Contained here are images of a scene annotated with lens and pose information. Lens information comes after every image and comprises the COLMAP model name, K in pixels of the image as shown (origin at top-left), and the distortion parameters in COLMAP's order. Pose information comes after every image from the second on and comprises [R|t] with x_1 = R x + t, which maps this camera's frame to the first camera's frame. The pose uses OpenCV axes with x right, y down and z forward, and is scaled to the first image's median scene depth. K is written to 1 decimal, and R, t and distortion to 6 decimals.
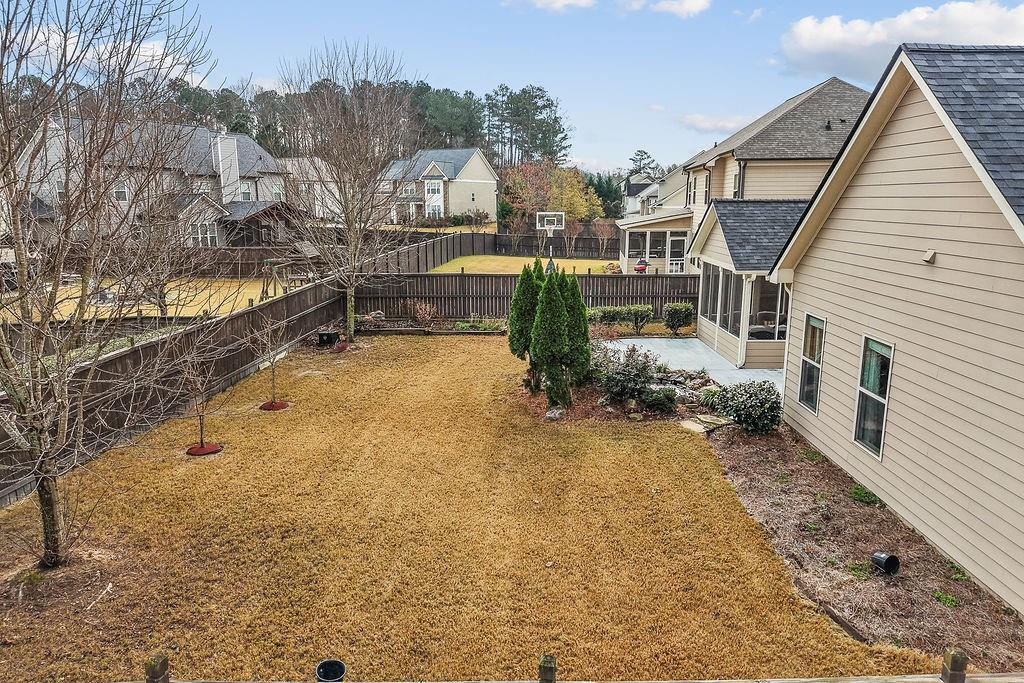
lens RADIAL K [[683.3, 0, 509.3], [0, 683.3, 344.1], [0, 0, 1]] dist [0.043477, -0.052384]
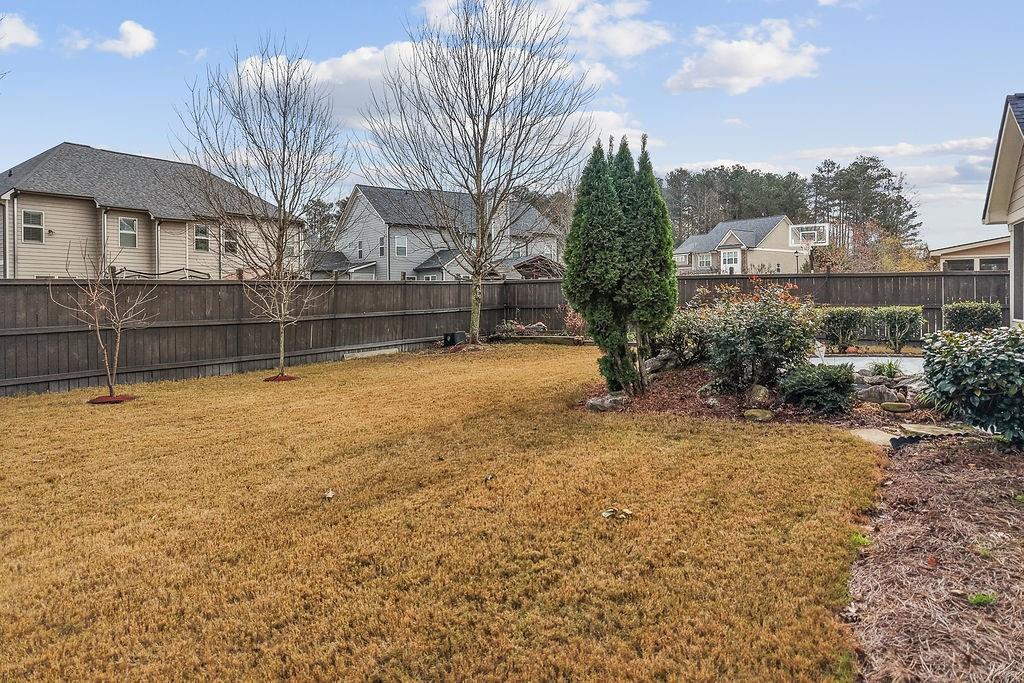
lens RADIAL K [[673.1, 0, 510.5], [0, 673.1, 306.0], [0, 0, 1]] dist [-0.001403, -0.001766]
pose [[0.886292, -0.002317, -0.463121, 0.046122], [-0.090514, 0.979837, -0.178122, 0.024090], [0.454195, 0.199787, 0.868212, 0.088263]]
